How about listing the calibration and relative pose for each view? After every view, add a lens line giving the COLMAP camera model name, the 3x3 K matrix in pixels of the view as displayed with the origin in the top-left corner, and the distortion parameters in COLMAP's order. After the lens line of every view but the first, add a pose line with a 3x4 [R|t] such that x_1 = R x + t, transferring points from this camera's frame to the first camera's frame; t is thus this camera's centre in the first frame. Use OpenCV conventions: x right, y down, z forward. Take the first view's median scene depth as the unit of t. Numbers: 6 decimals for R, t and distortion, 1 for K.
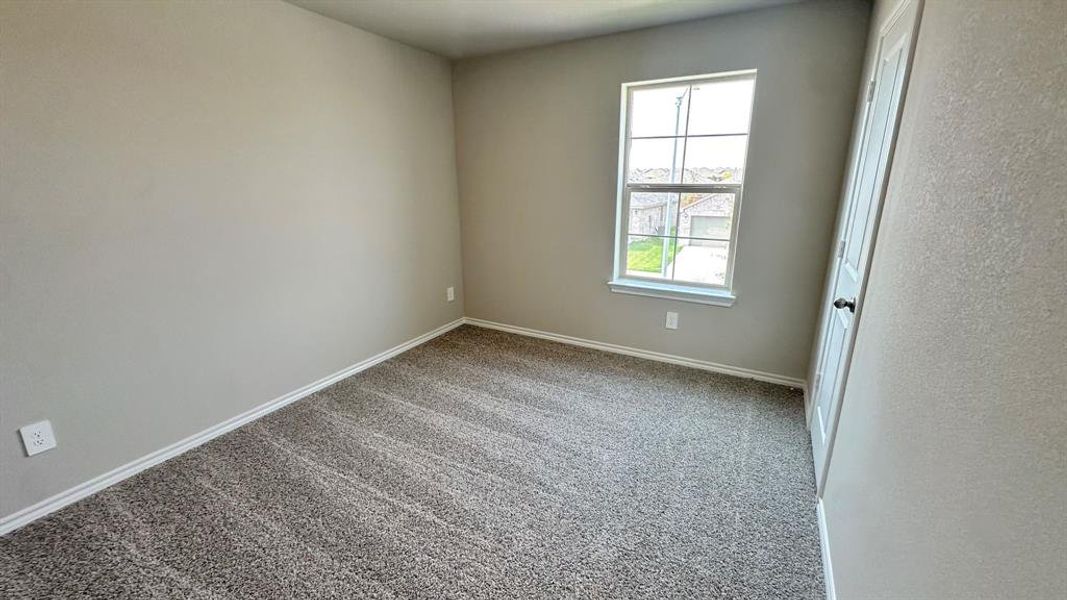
lens RADIAL K [[430.2, 0, 533.5], [0, 430.2, 300.0], [0, 0, 1]] dist [0.000451, 0.000038]
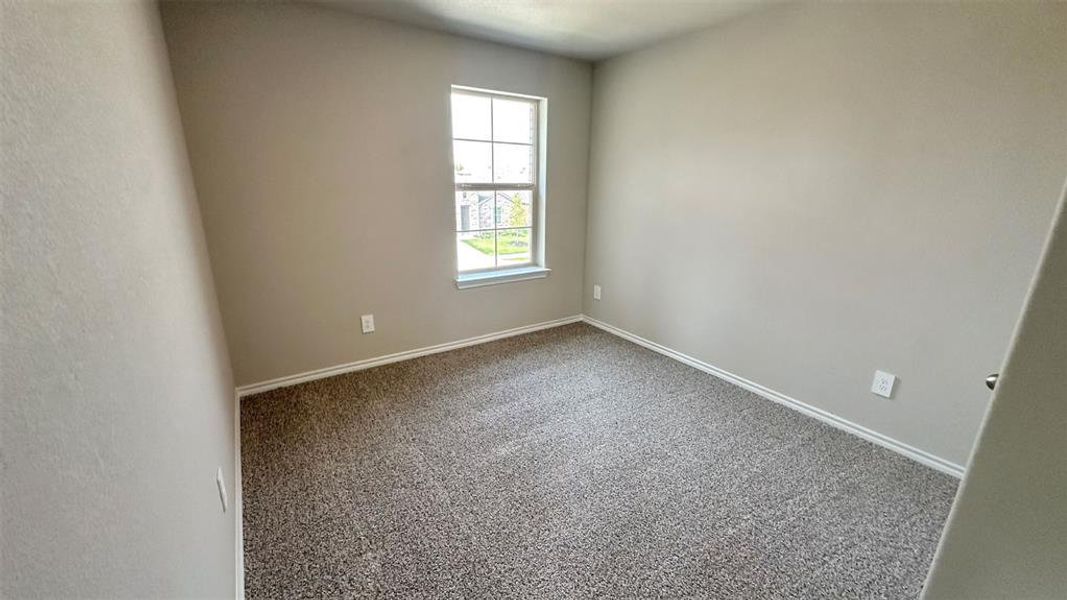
lens RADIAL K [[430.2, 0, 533.5], [0, 430.2, 300.0], [0, 0, 1]] dist [0.000451, 0.000038]
pose [[0.461652, -0.235983, 0.855096, -0.644747], [0.236203, 0.961865, 0.137926, -0.097683], [-0.855035, 0.138303, 0.499787, 0.359750]]
